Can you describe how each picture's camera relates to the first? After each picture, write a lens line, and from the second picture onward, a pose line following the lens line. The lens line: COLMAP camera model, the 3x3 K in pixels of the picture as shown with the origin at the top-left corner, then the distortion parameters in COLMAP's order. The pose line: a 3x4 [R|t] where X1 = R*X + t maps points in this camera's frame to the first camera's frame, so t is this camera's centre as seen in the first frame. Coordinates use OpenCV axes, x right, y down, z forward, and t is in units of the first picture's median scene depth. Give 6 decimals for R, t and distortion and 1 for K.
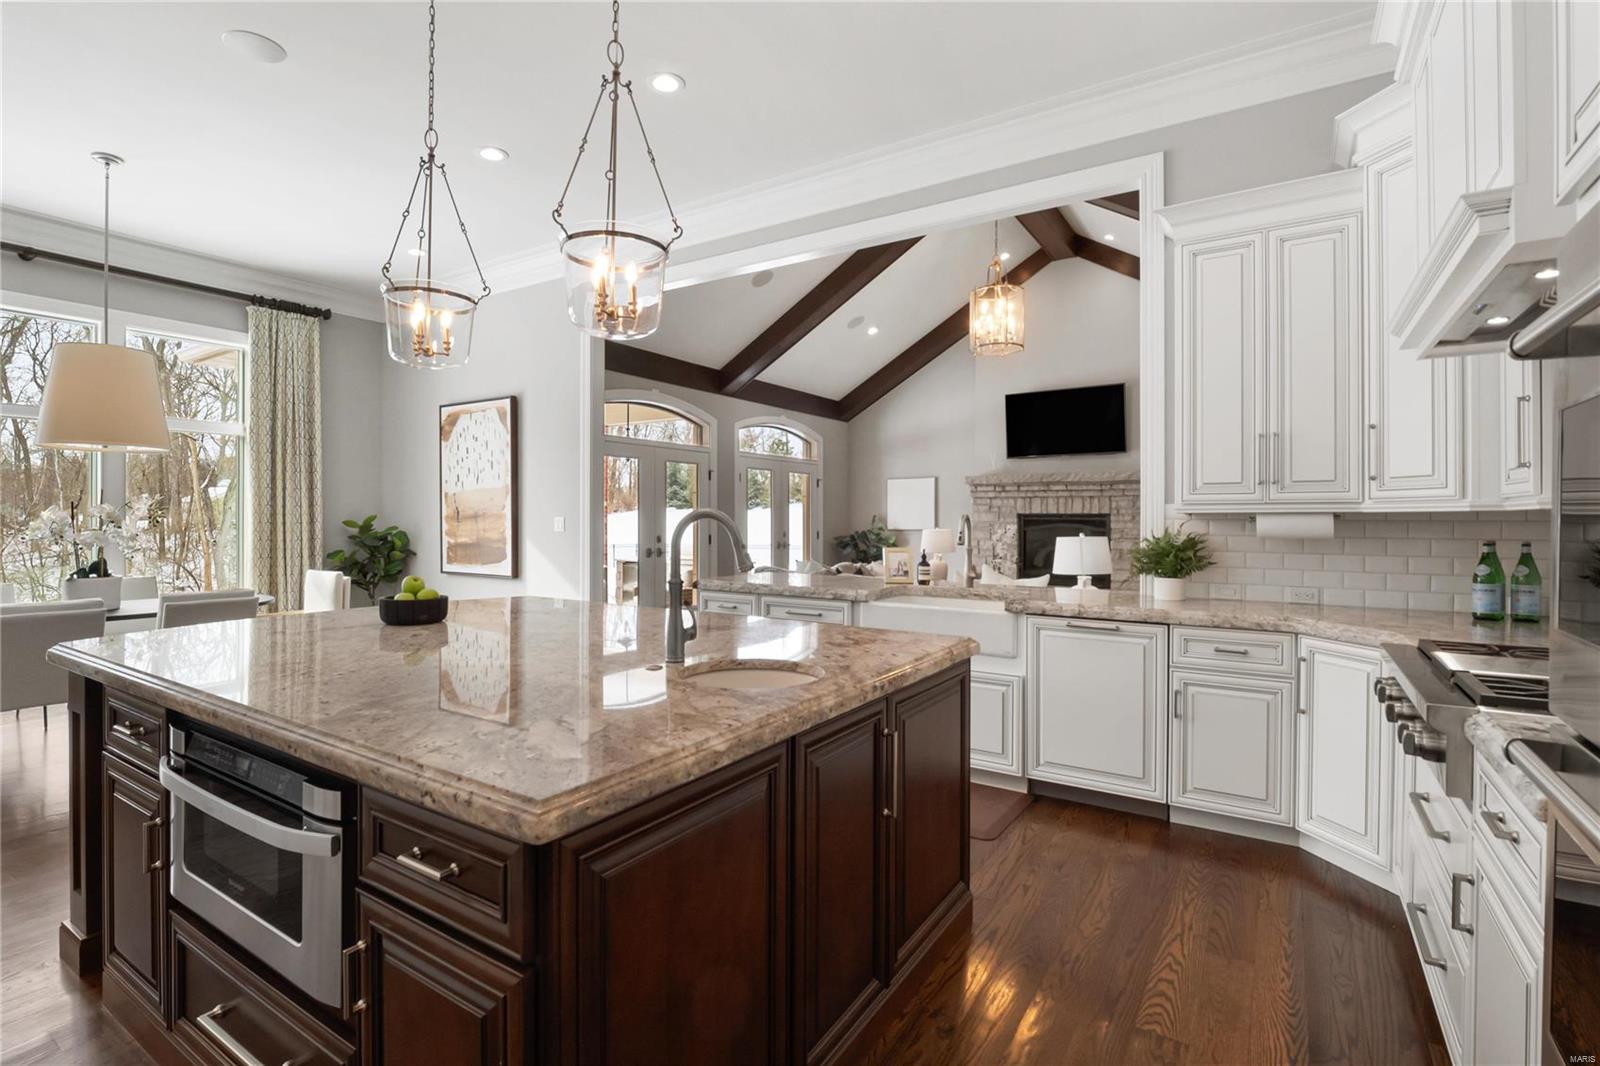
lens RADIAL K [[751.3, 0, 786.4], [0, 751.3, 514.2], [0, 0, 1]] dist [-0.017631, -0.000137]
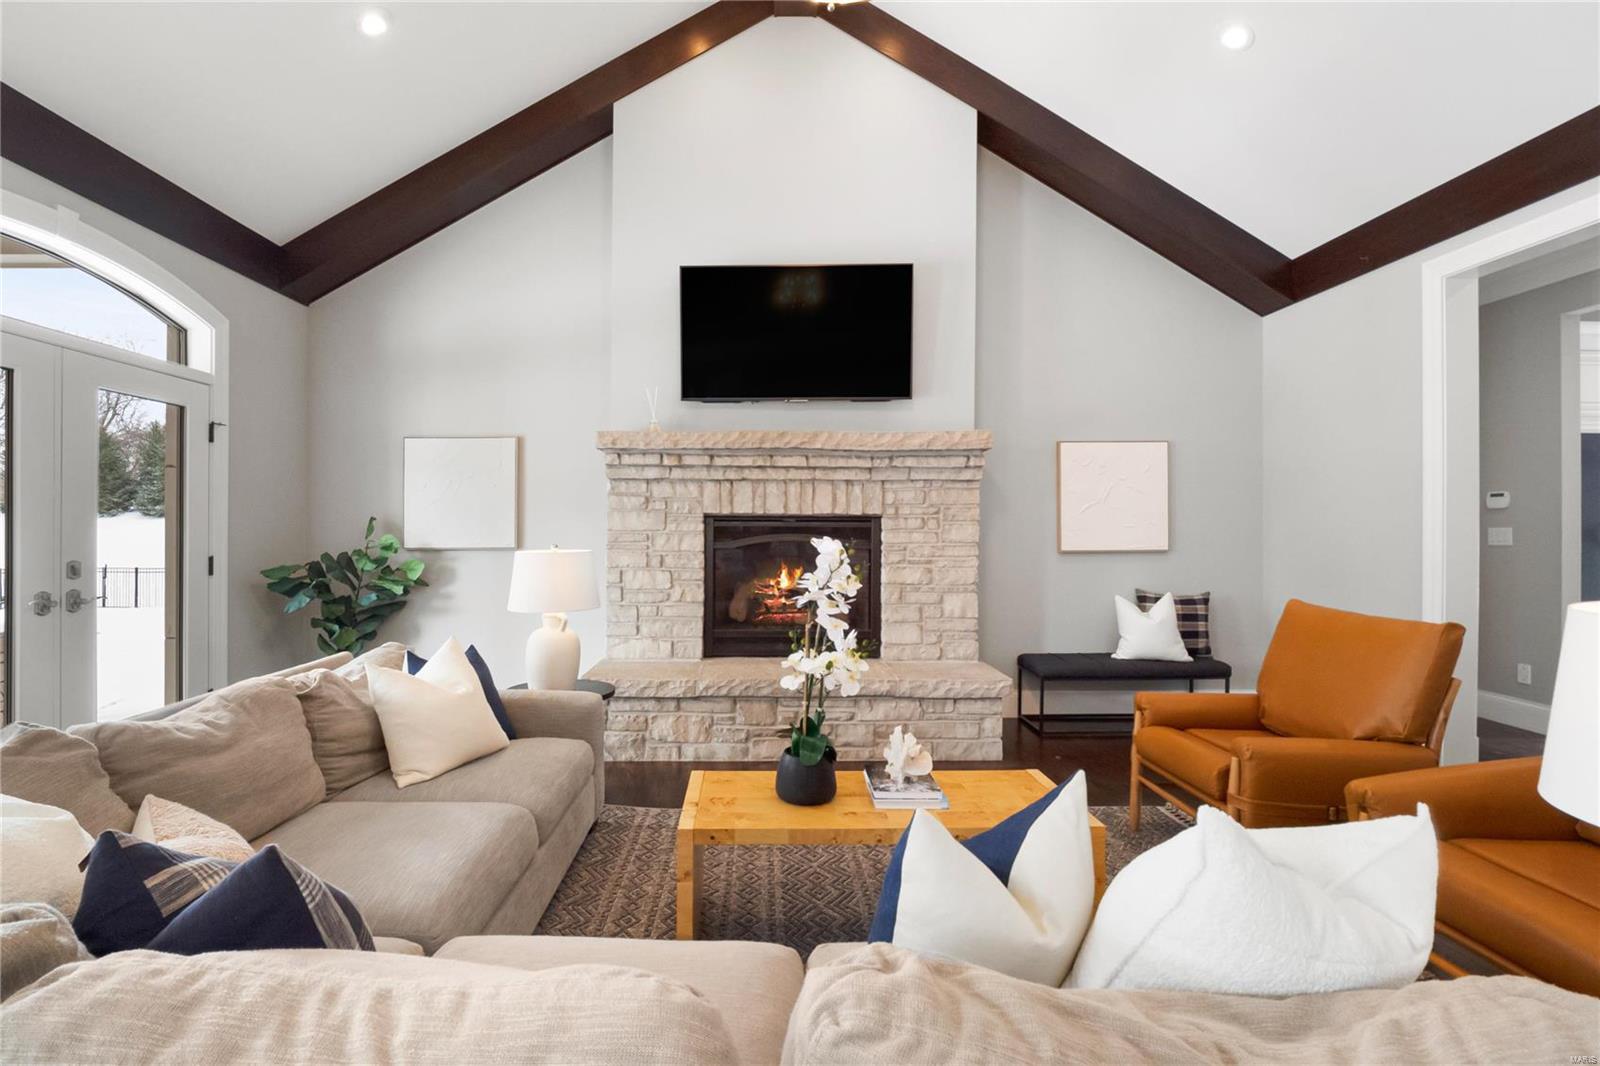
lens RADIAL K [[751.3, 0, 776.8], [0, 751.3, 526.6], [0, 0, 1]] dist [-0.017631, -0.000137]
pose [[0.818533, 0.003698, 0.574448, 0.088467], [-0.003607, 0.999993, -0.001297, 0.010115], [-0.574448, -0.001011, 0.818540, 0.750163]]
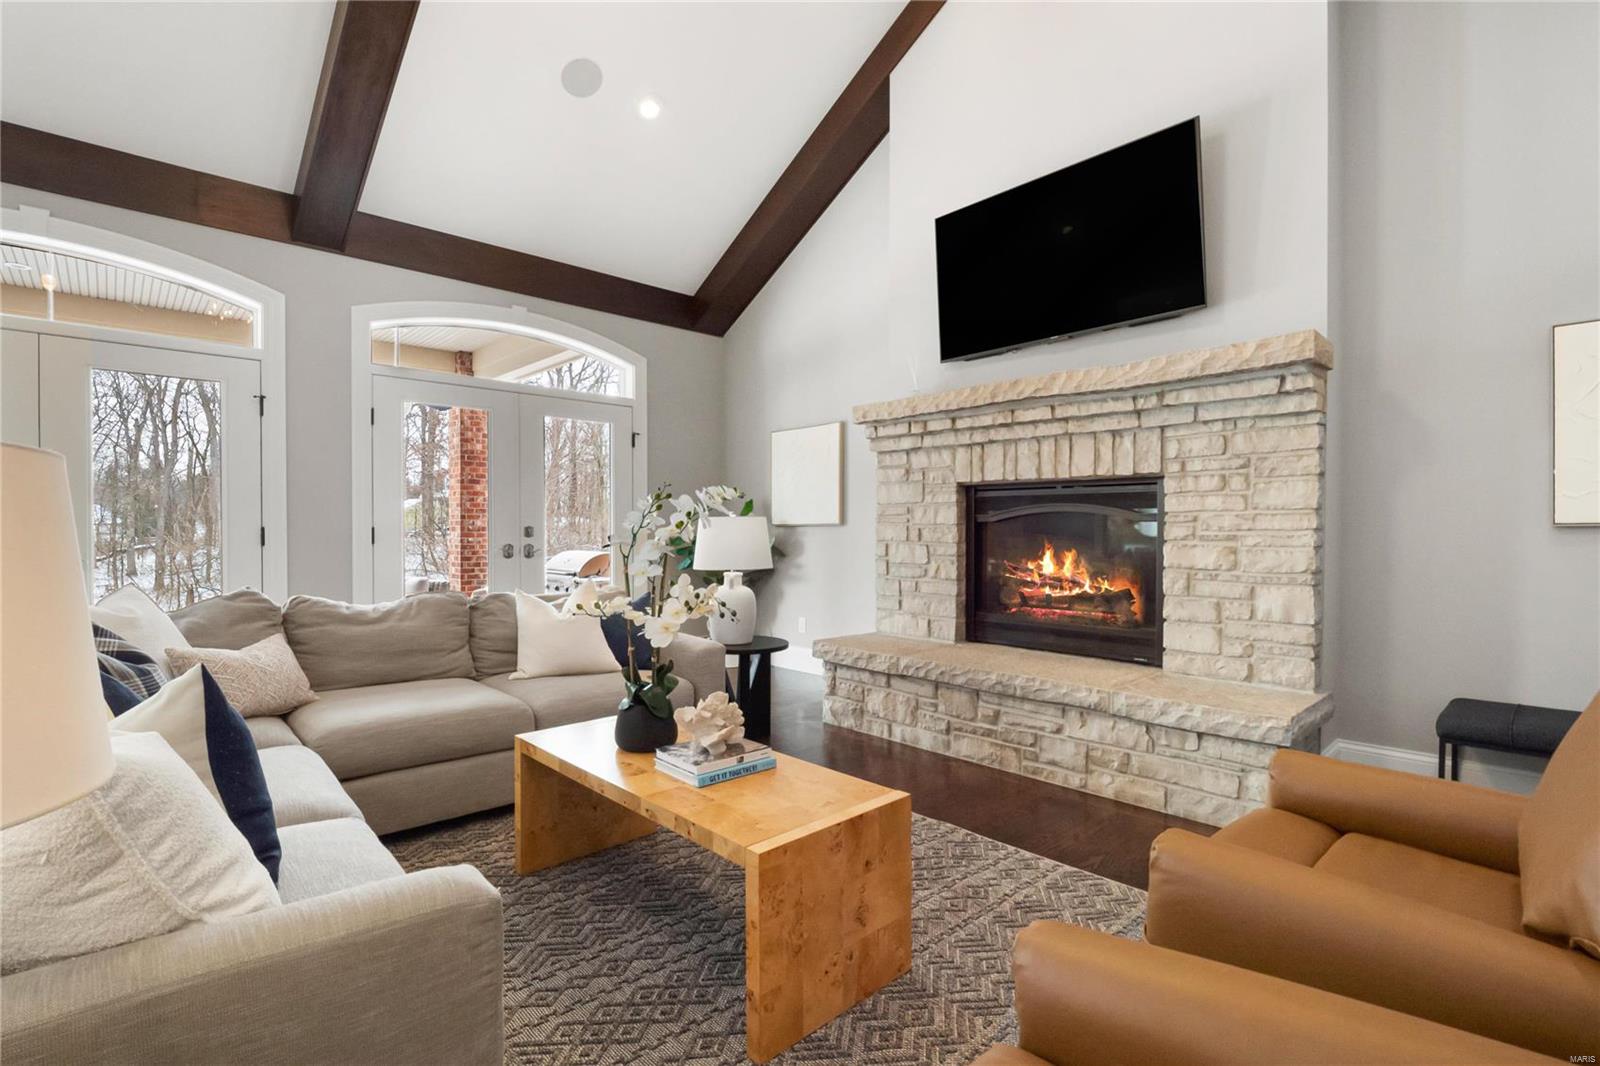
lens RADIAL K [[751.3, 0, 787.6], [0, 751.3, 536.0], [0, 0, 1]] dist [-0.017631, -0.000137]
pose [[0.972615, 0.002710, -0.232407, 0.407841], [0.000219, 0.999921, 0.012576, 0.032133], [0.232422, -0.012282, 0.972537, 0.711721]]
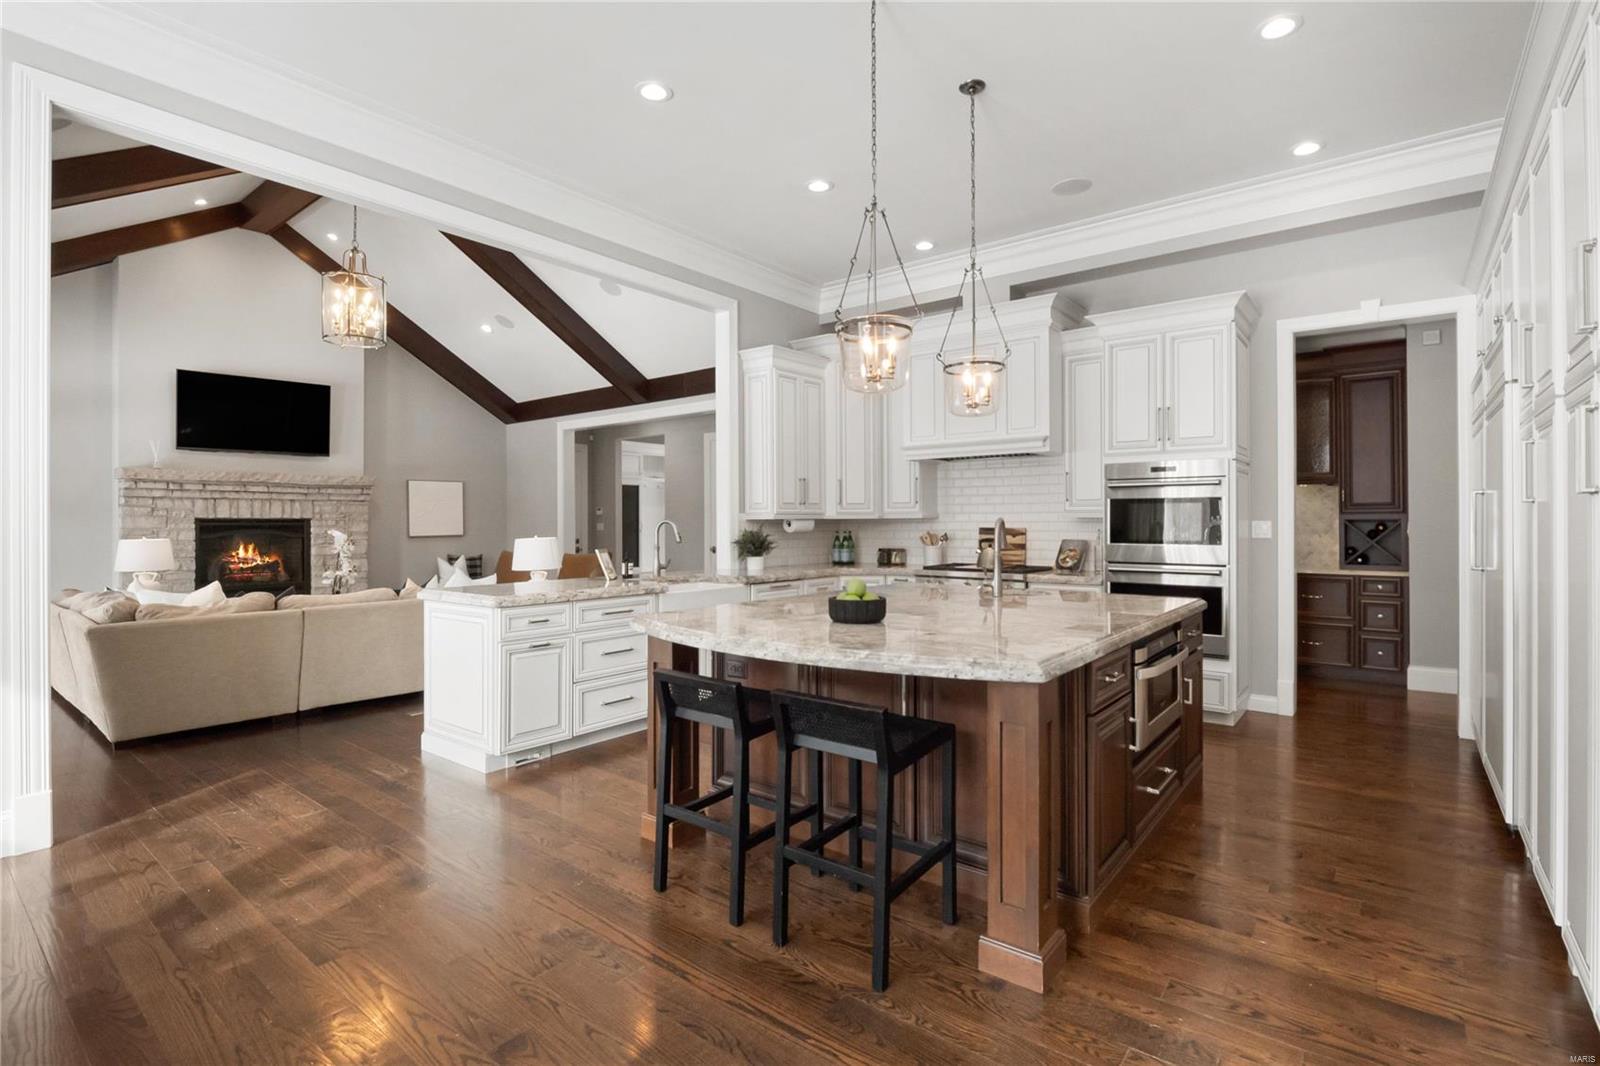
lens RADIAL K [[751.3, 0, 797.7], [0, 751.3, 521.7], [0, 0, 1]] dist [-0.017631, -0.000137]
pose [[0.071796, -0.002696, 0.997416, -0.588647], [-0.001903, 0.999994, 0.002839, -0.000581], [-0.997418, -0.002102, 0.071791, 0.372940]]
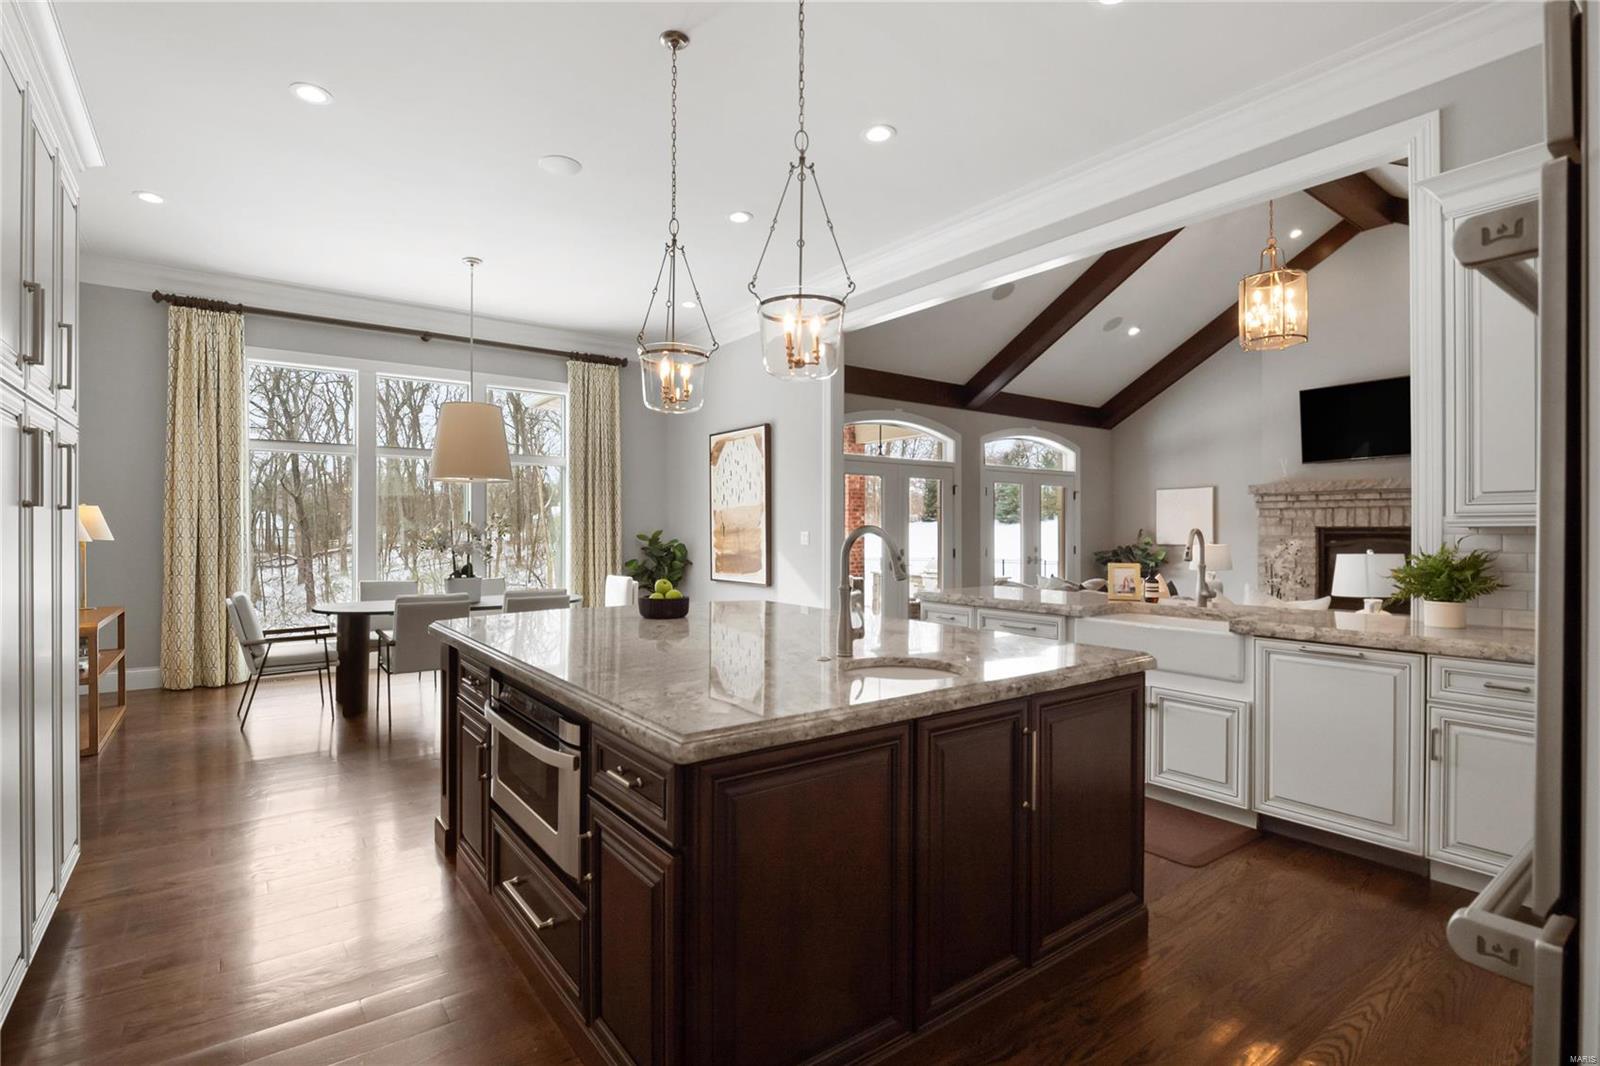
lens RADIAL K [[751.3, 0, 783.9], [0, 751.3, 524.5], [0, 0, 1]] dist [-0.017631, -0.000137]
pose [[0.935550, -0.004276, -0.353169, 0.046240], [0.002591, 0.999983, -0.005246, -0.000794], [0.353185, 0.003993, 0.935545, -0.034499]]
